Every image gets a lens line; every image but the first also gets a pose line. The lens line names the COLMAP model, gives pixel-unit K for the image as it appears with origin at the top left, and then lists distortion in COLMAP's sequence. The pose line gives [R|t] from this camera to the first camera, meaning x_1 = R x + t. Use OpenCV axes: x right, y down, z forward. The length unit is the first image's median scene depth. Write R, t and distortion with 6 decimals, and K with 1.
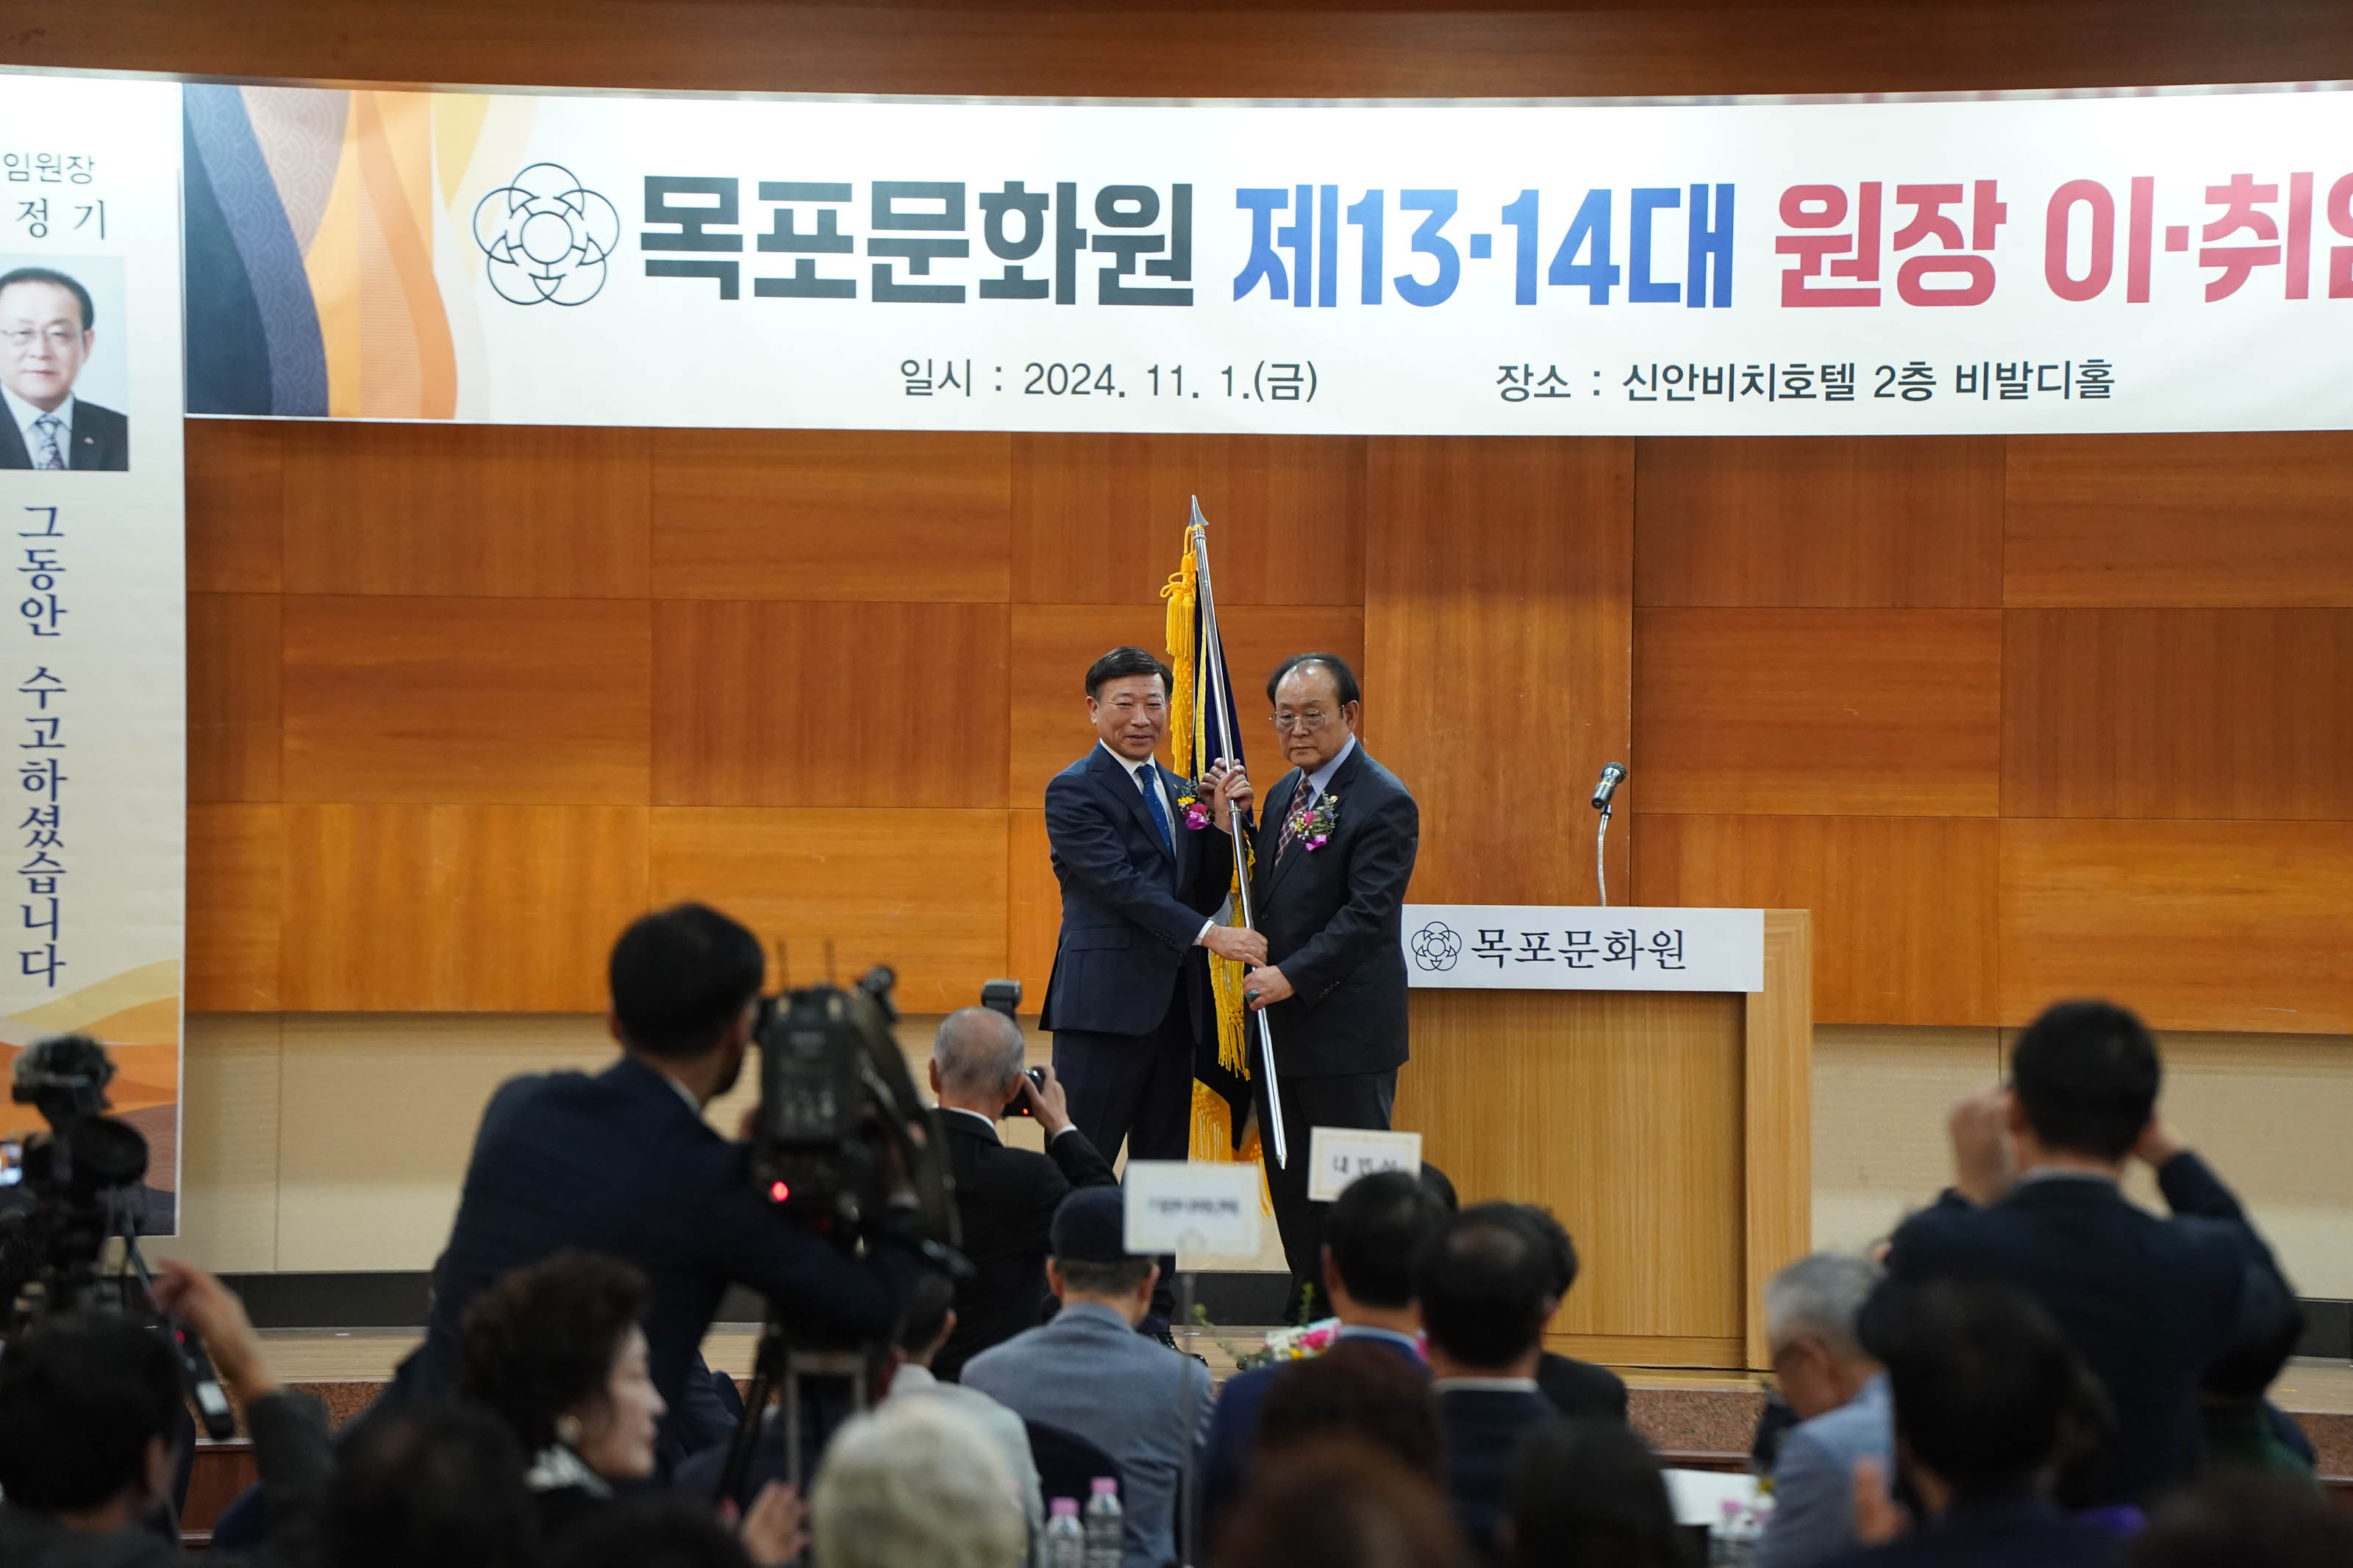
lens RADIAL K [[11974.8, 0, 1176.5], [0, 11974.8, 784.0], [0, 0, 1]] dist [3.565382, 40.627468]
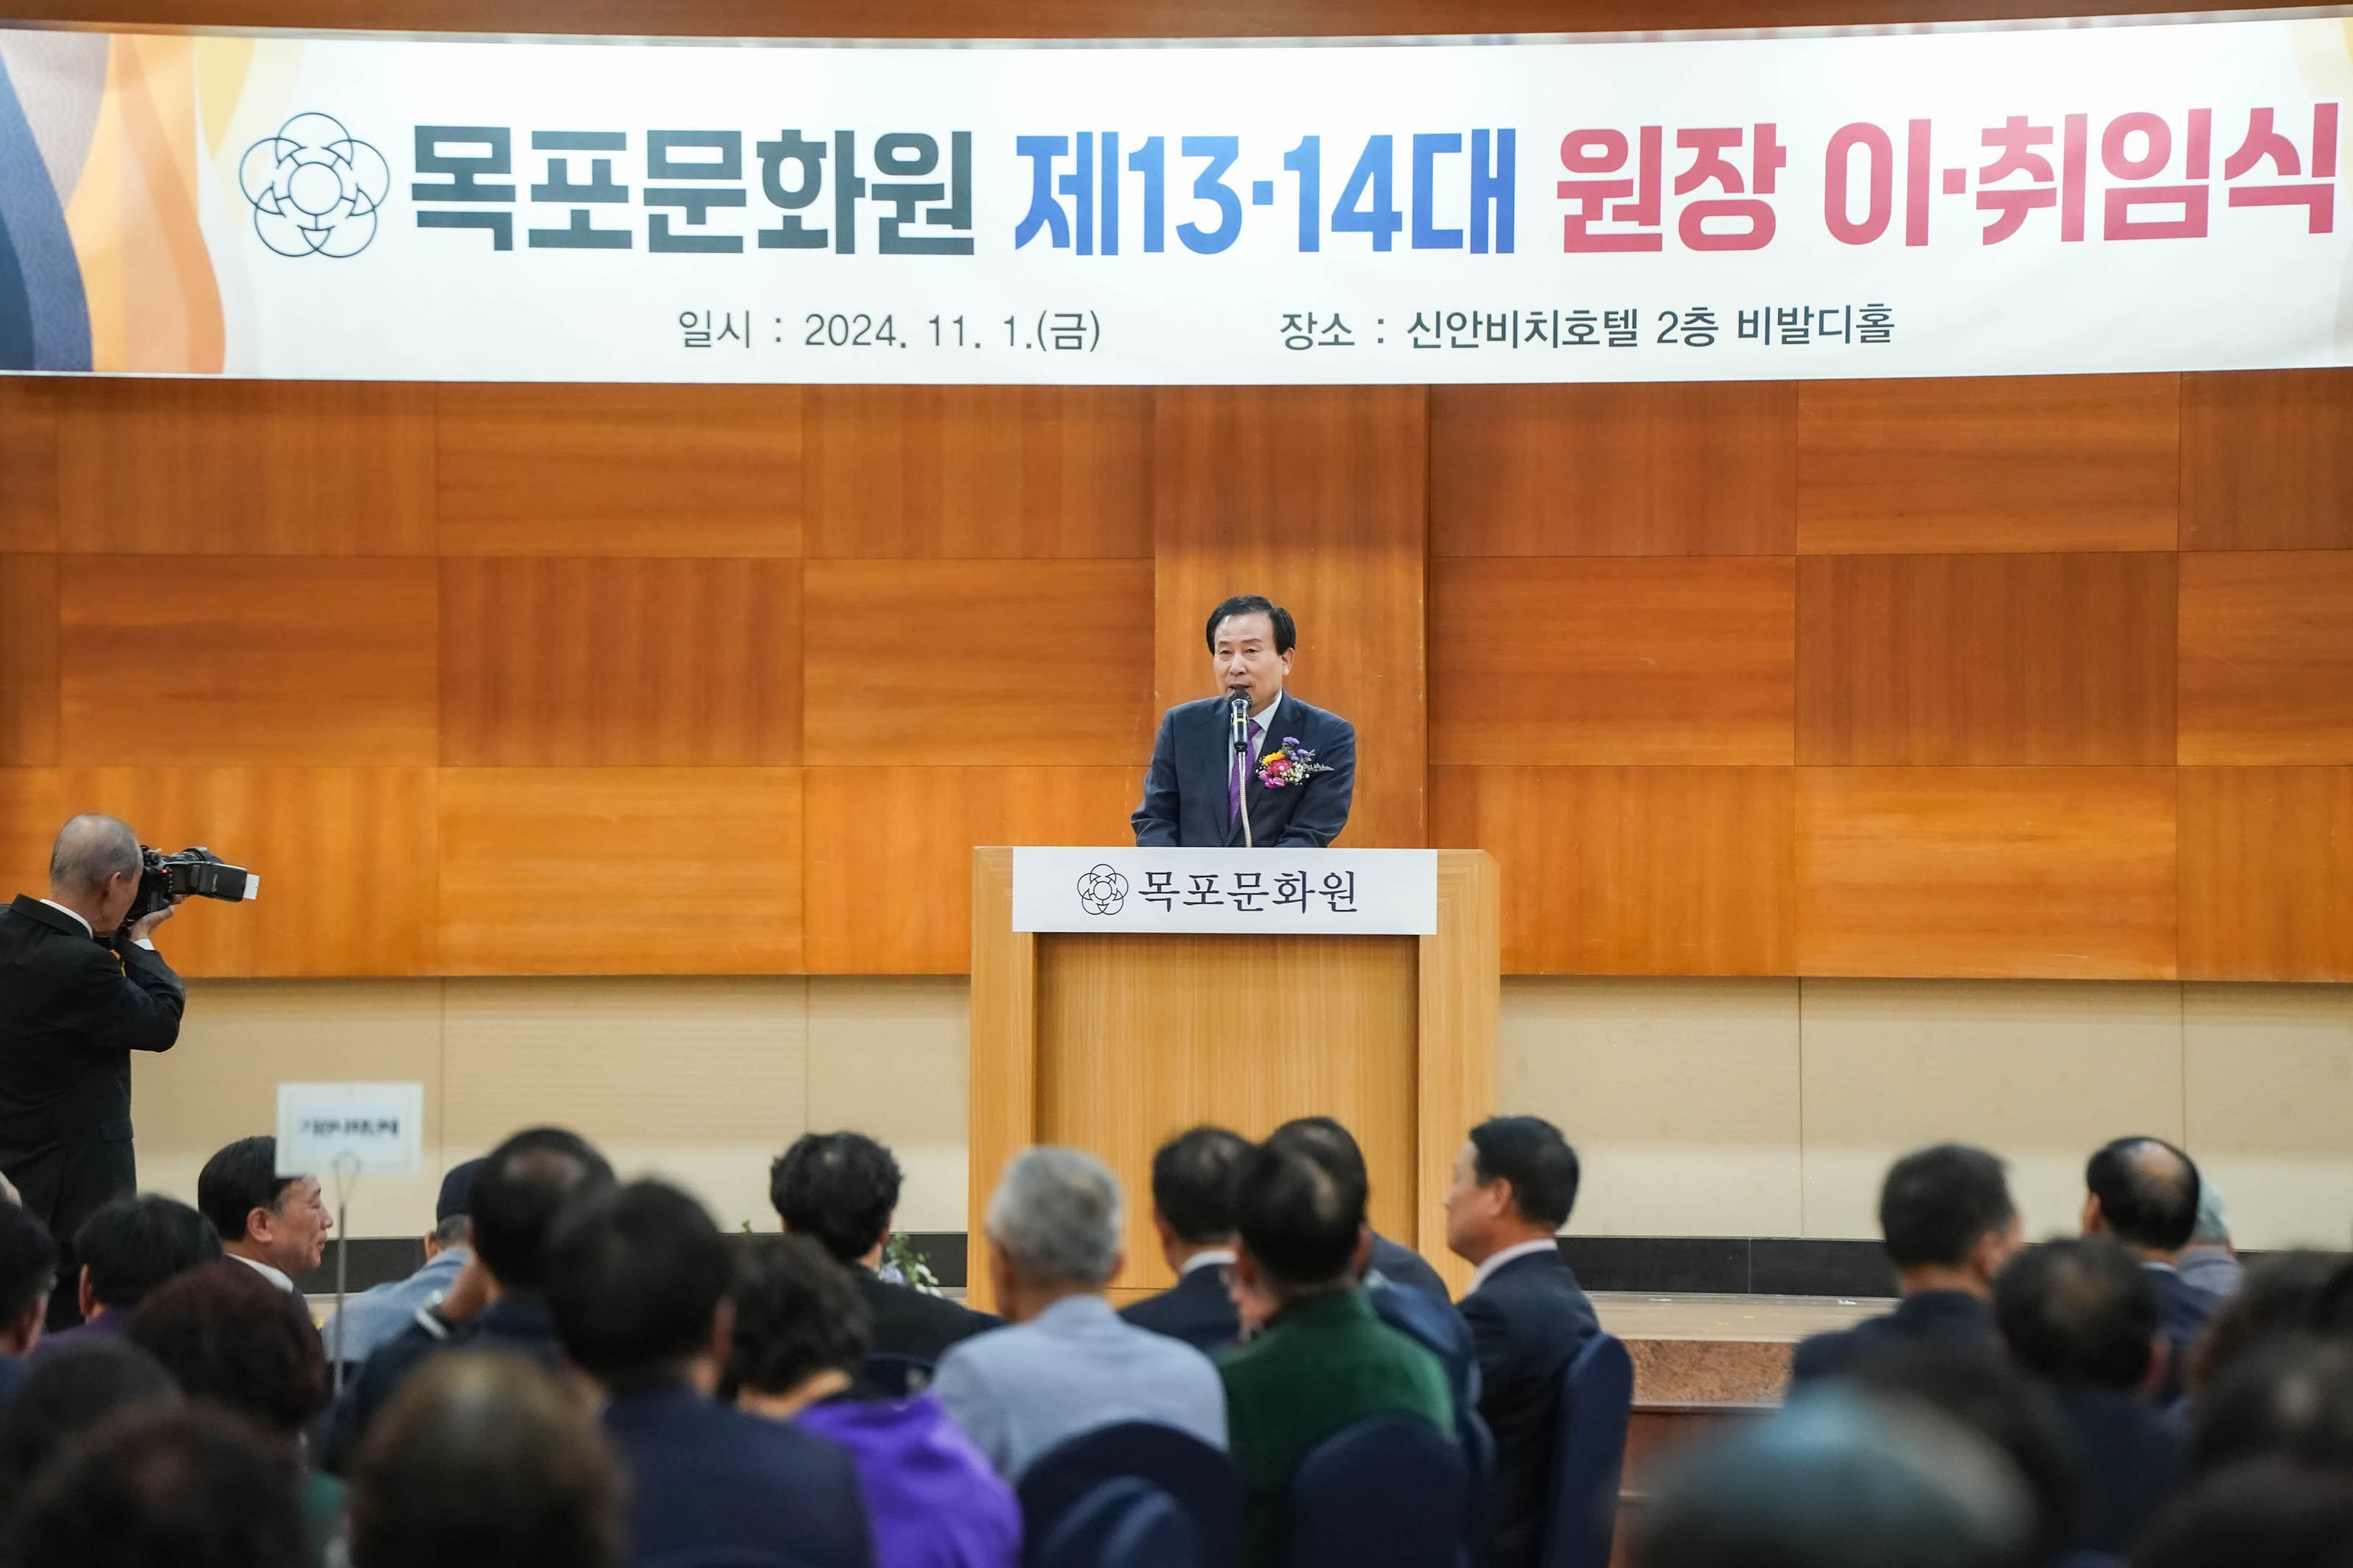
lens RADIAL K [[11974.8, 0, 1176.5], [0, 11974.8, 784.0], [0, 0, 1]] dist [3.565382, 40.627468]
pose [[0.998775, -0.008636, -0.048718, 0.065680], [0.008615, 0.999963, -0.000641, 0.004427], [0.048721, 0.000220, 0.998812, 0.012324]]
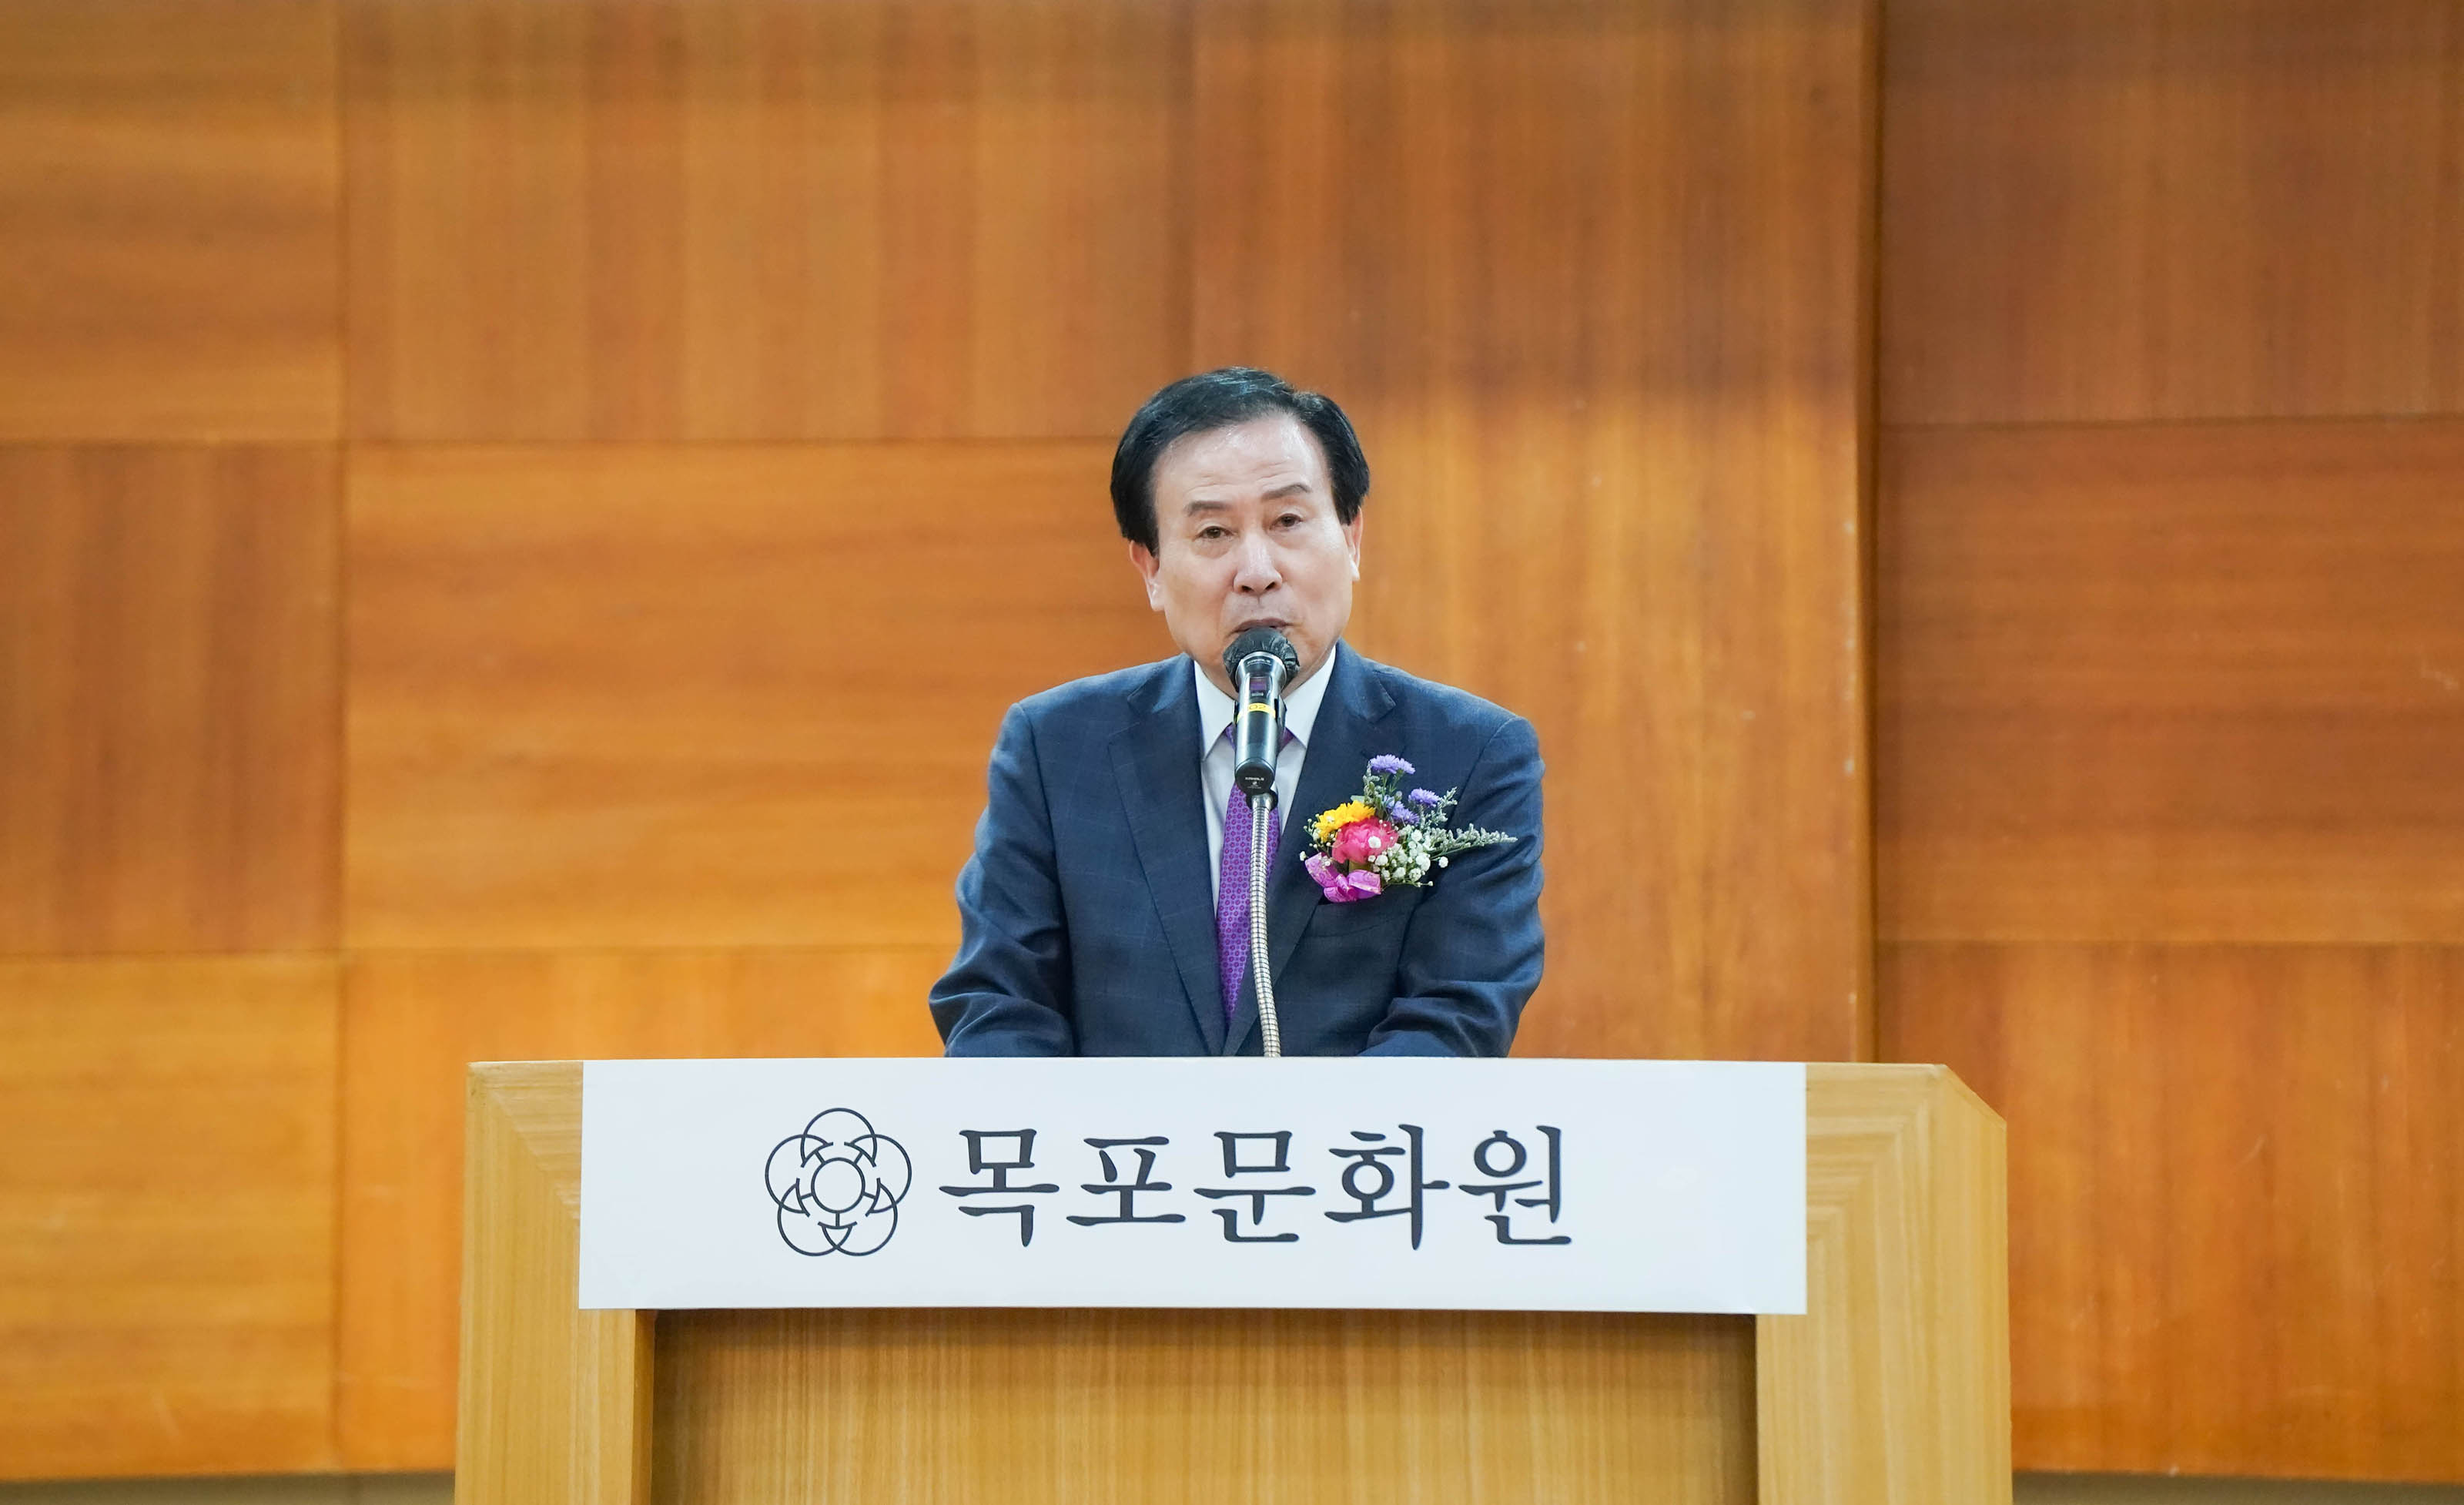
lens RADIAL K [[13758.2, 0, 1182.0], [0, 13758.2, 764.8], [0, 0, 1]] dist [3.905686, 15.269818]
pose [[0.995170, -0.013516, -0.097229, 0.060313], [0.009448, 0.999066, -0.042175, 0.015894], [0.097708, 0.041052, 0.994368, 0.542518]]
